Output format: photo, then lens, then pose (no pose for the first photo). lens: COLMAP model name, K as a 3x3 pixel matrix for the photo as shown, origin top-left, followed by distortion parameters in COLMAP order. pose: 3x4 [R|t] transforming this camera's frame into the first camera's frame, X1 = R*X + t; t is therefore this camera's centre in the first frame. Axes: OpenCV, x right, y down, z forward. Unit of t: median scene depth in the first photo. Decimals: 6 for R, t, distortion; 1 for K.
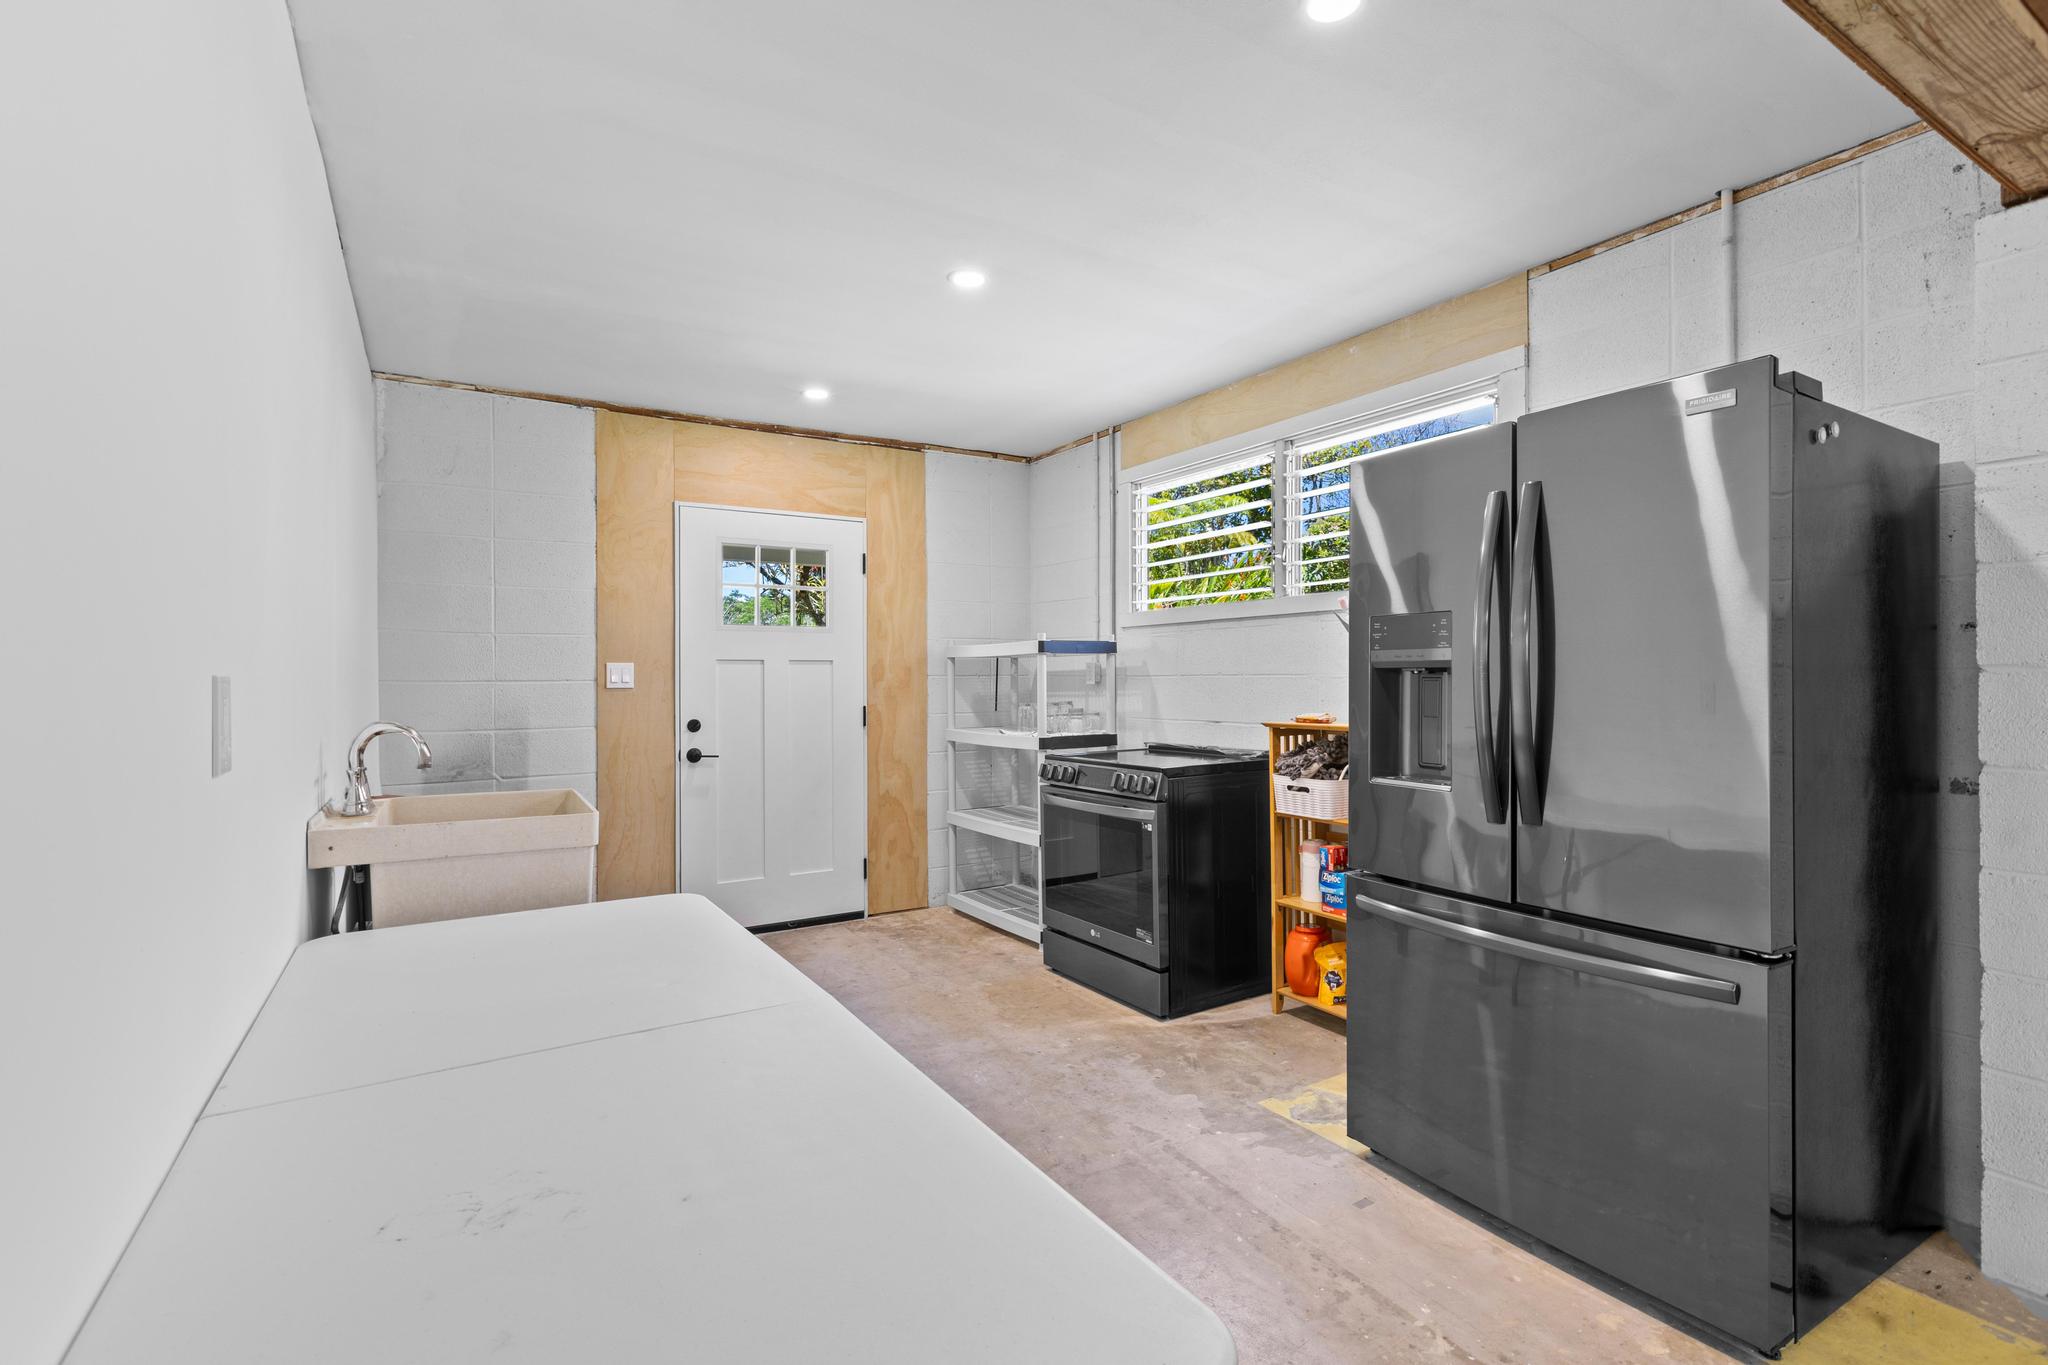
lens RADIAL K [[938.5, 0, 1036.6], [0, 938.5, 665.8], [0, 0, 1]] dist [0.000614, 0.000457]
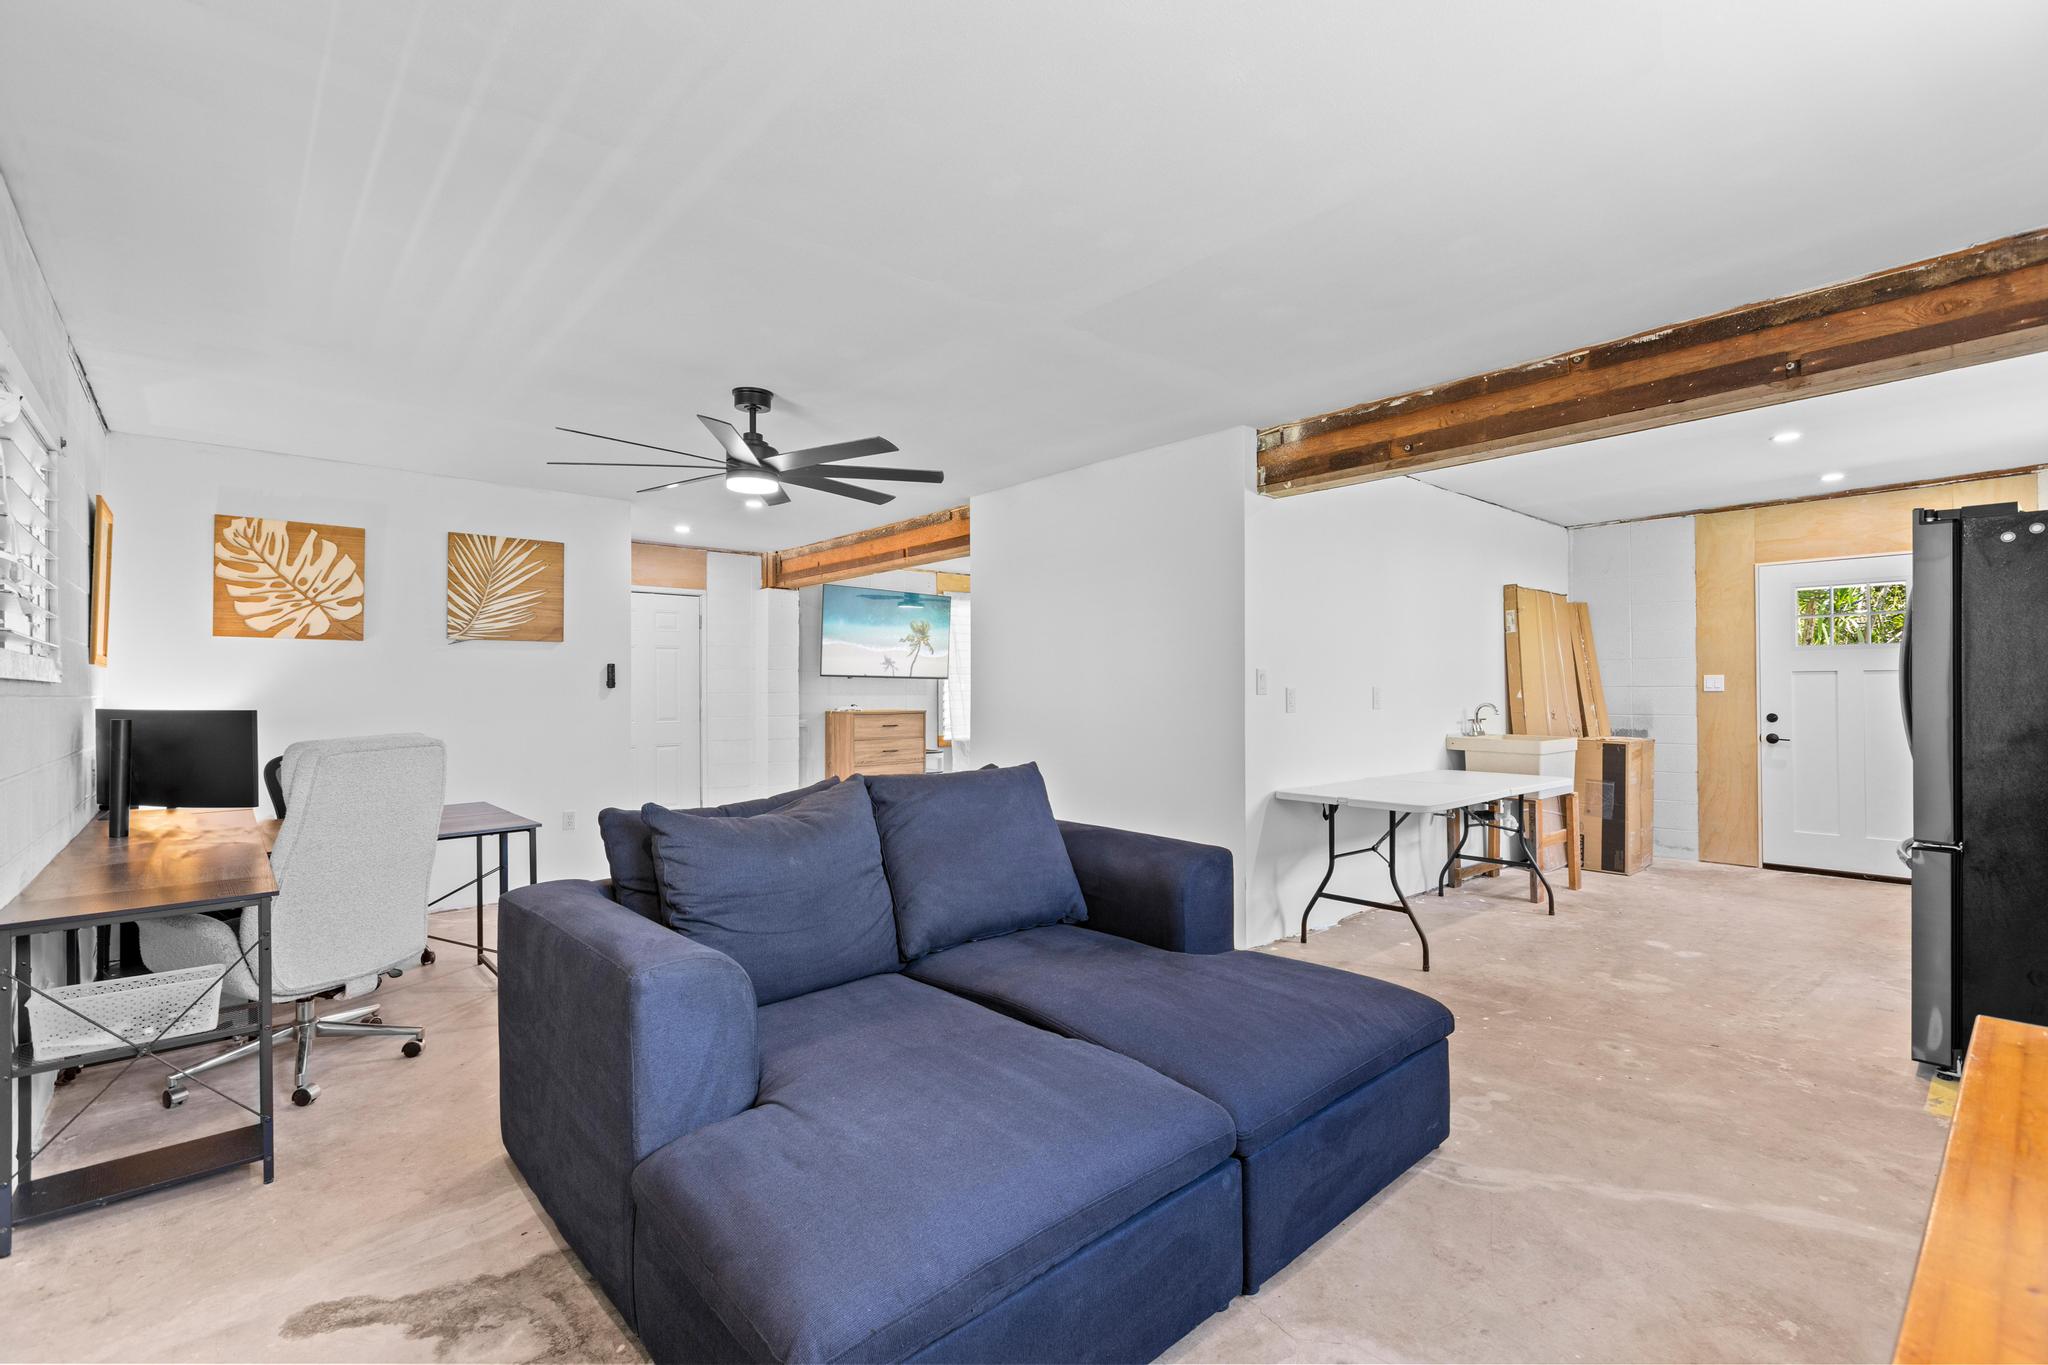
lens RADIAL K [[918.9, 0, 1024.0], [0, 918.9, 682.5], [0, 0, 1]] dist [0.000363, 0.000617]
pose [[0.173582, -0.005096, -0.984806, 0.835546], [0.016588, 0.999860, -0.002250, -0.006282], [0.984680, -0.015946, 0.173642, -0.378605]]
